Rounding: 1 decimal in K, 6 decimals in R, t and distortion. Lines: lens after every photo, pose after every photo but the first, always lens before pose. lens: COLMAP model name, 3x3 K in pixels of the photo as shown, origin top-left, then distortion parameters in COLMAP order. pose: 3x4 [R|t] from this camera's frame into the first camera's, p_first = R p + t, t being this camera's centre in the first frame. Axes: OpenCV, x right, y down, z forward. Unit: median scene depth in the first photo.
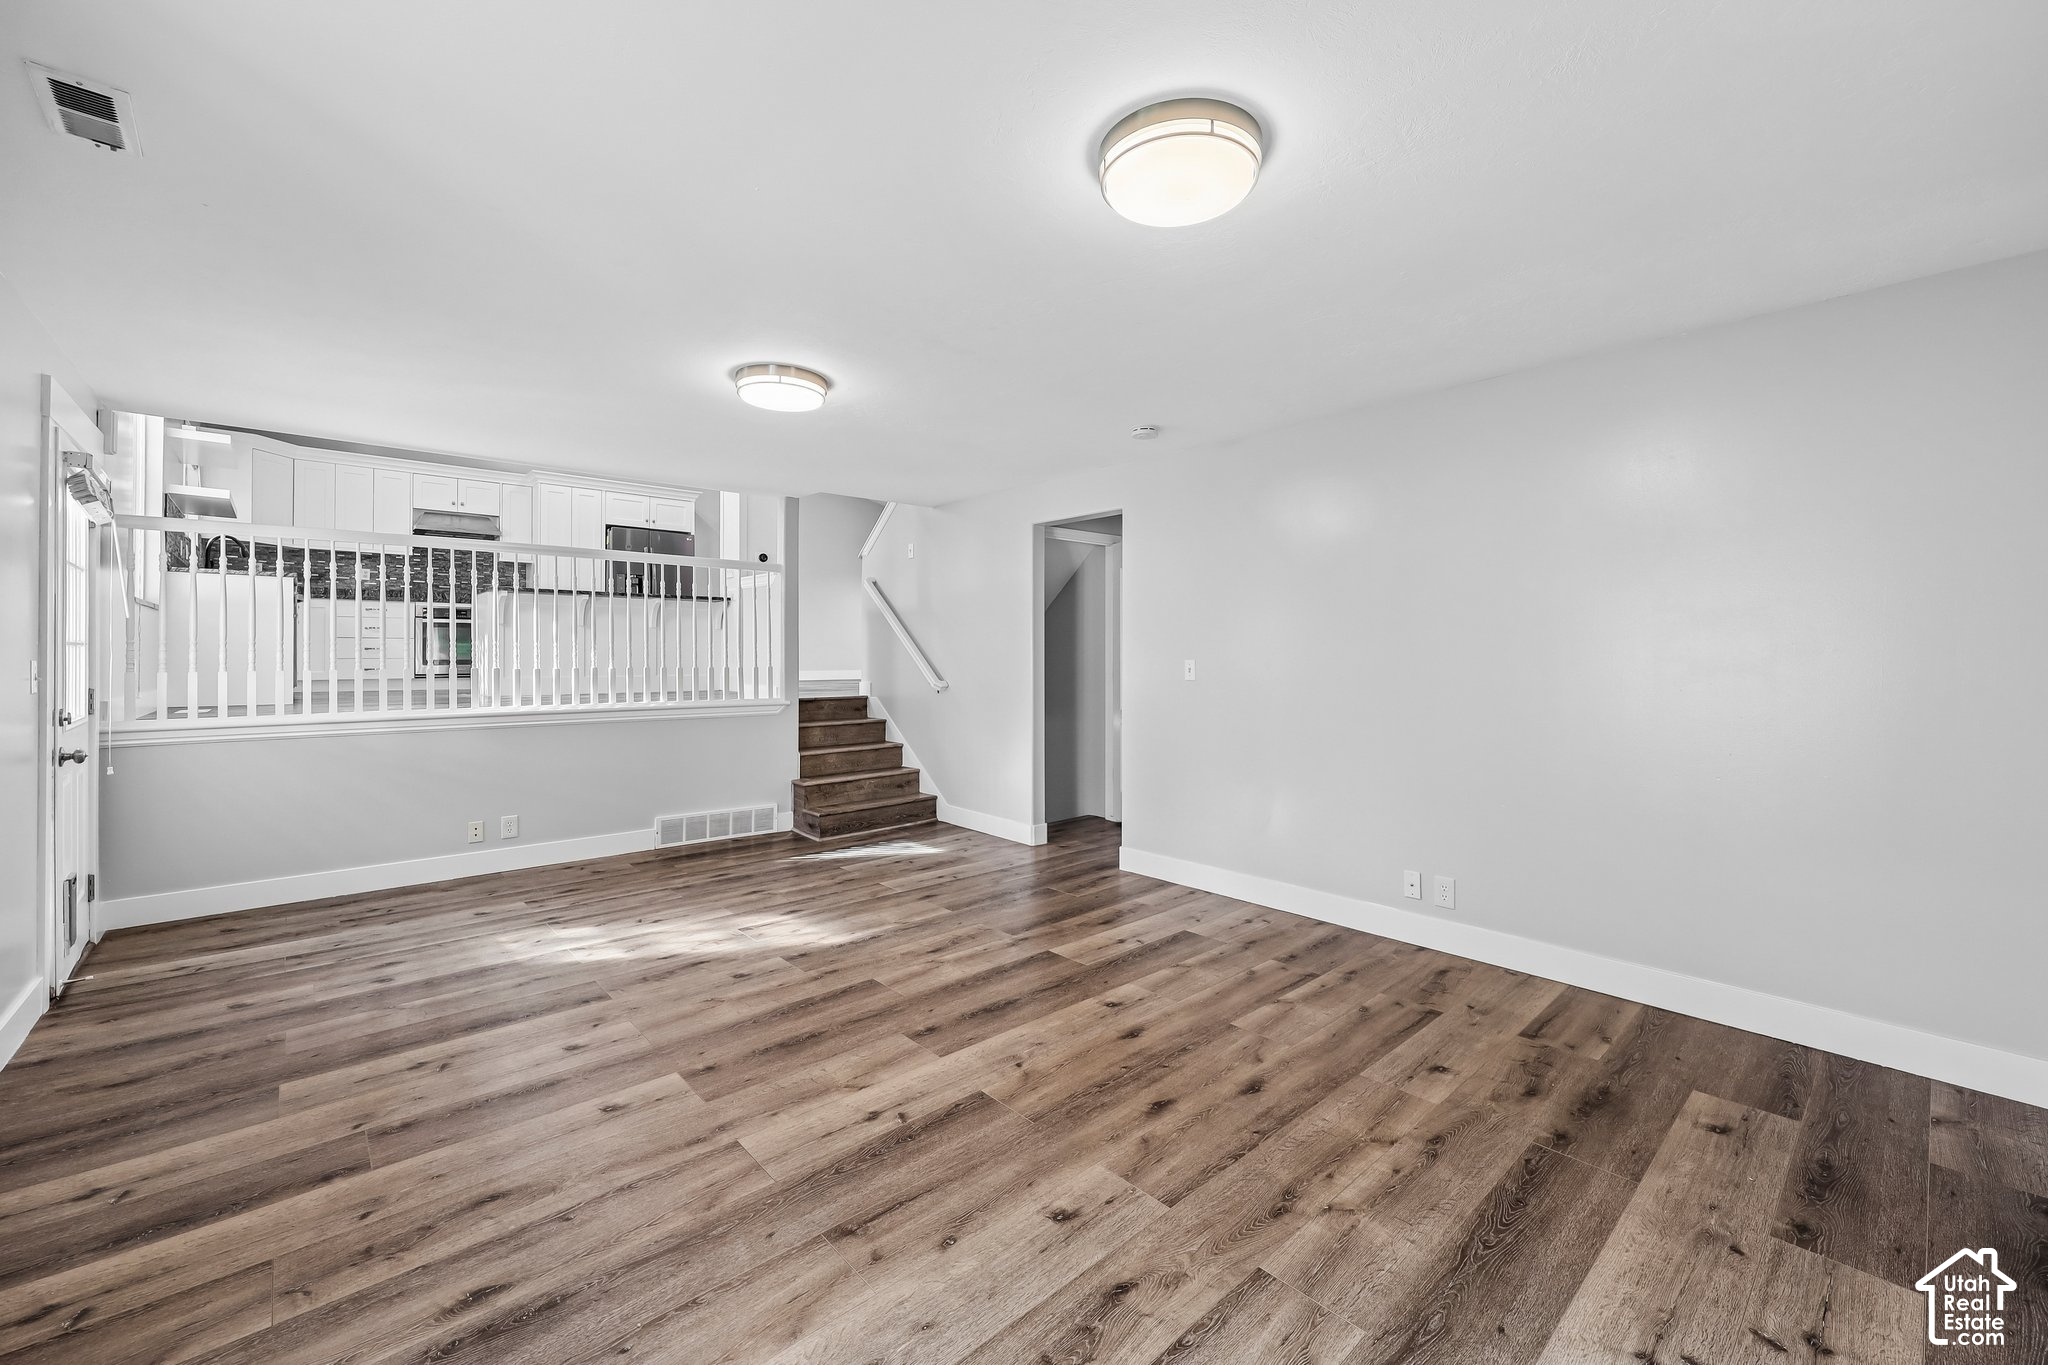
lens RADIAL K [[824.8, 0, 1023.7], [0, 824.8, 661.9], [0, 0, 1]] dist [-0.001027, 0.000917]
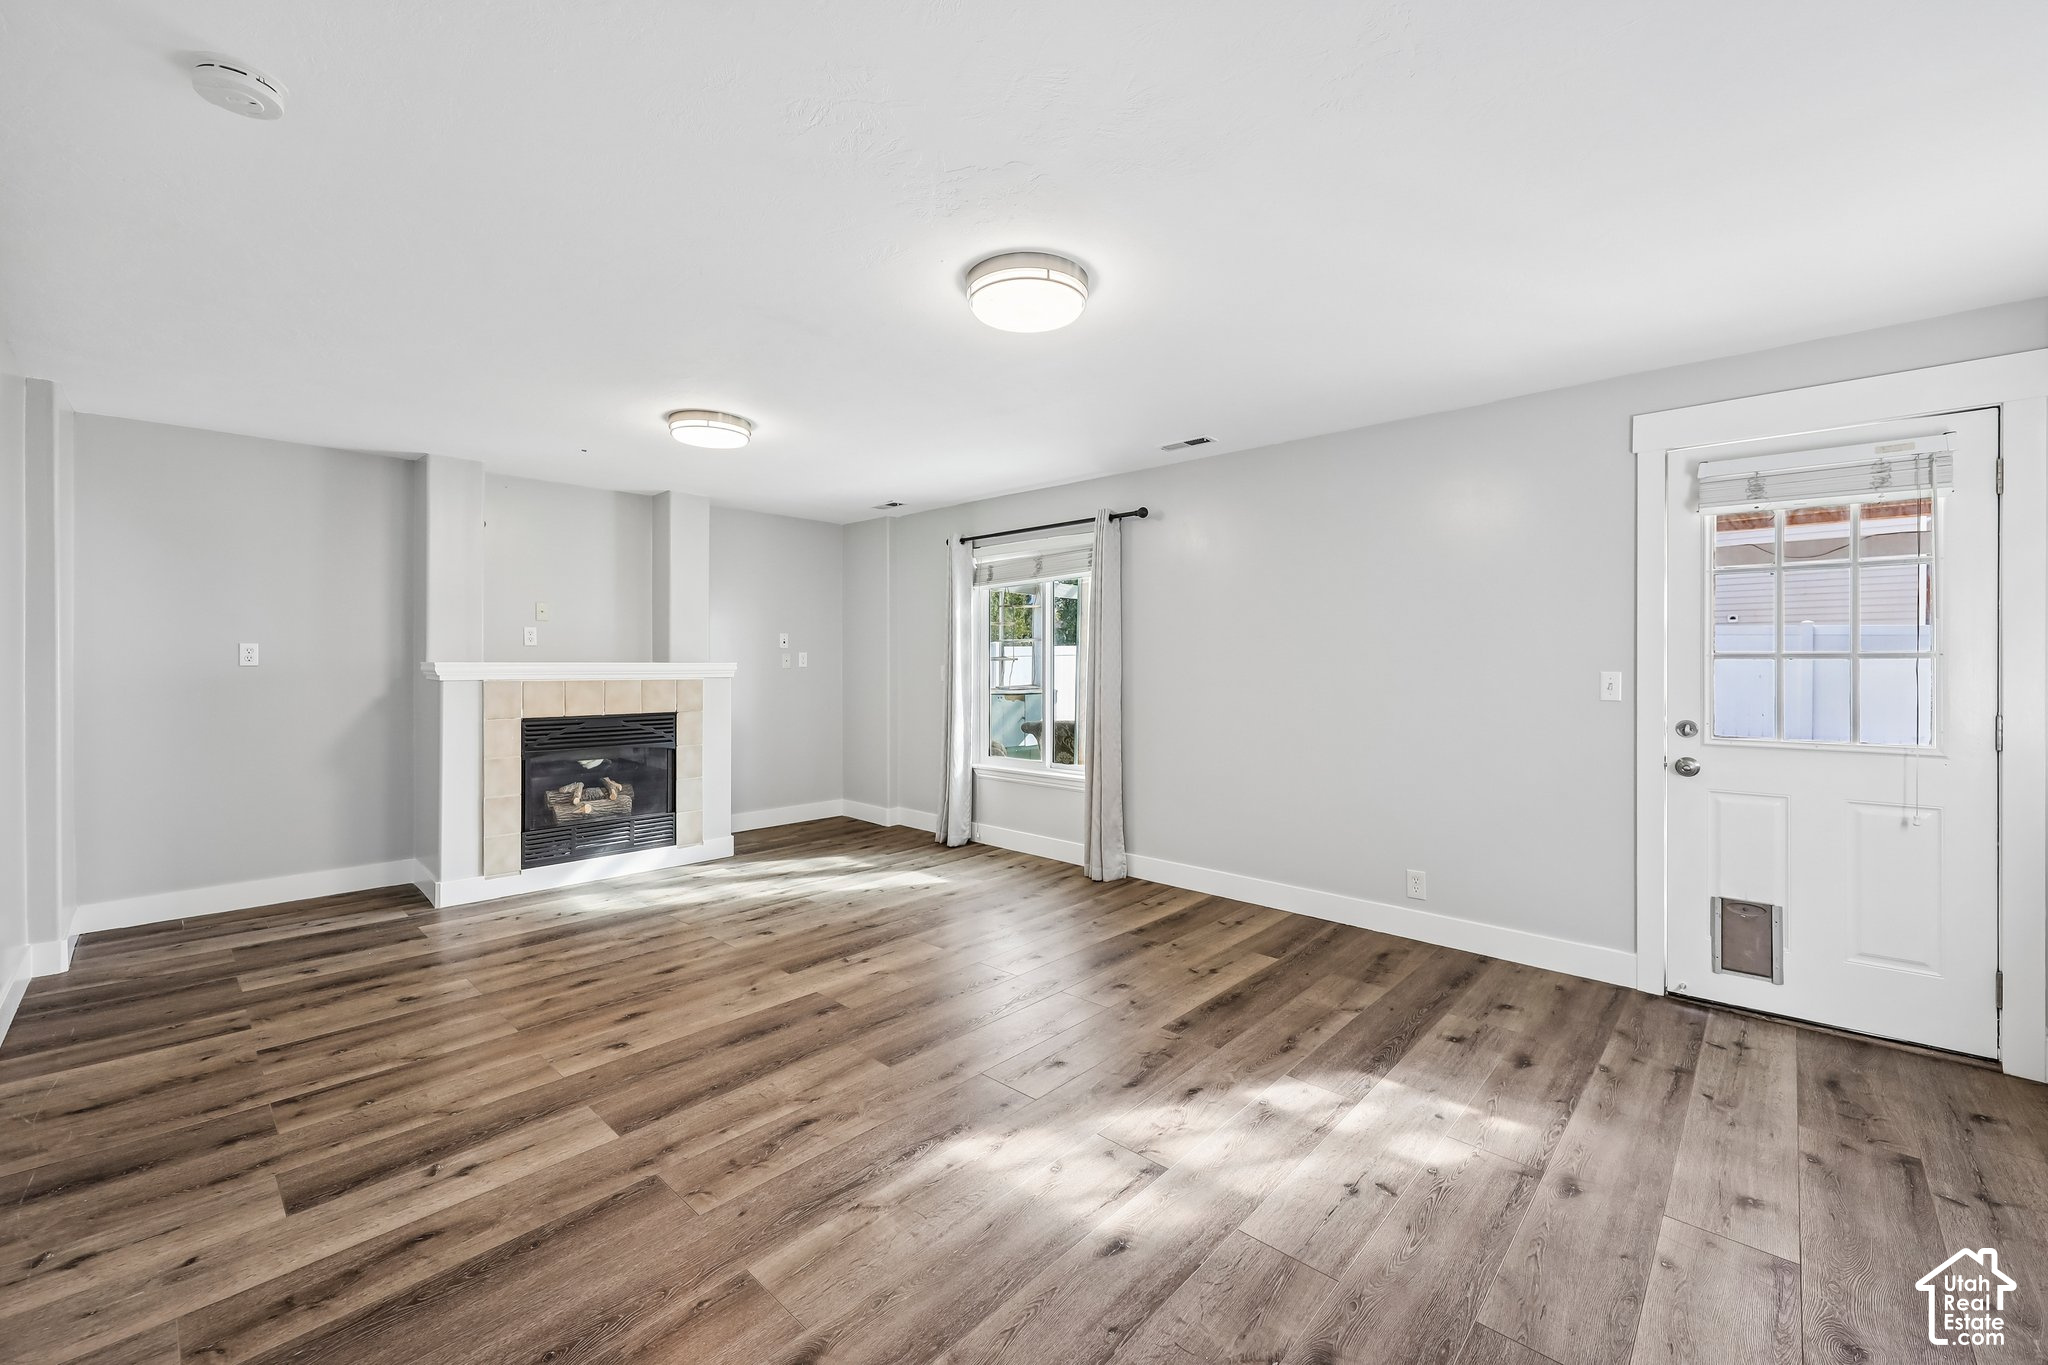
lens RADIAL K [[824.8, 0, 1023.5], [0, 824.8, 666.9], [0, 0, 1]] dist [-0.001027, 0.000917]
pose [[-0.996237, 0.000049, -0.086670, -0.257132], [-0.001122, 0.999909, 0.013464, -0.018534], [0.086663, 0.013511, -0.996146, 1.910514]]
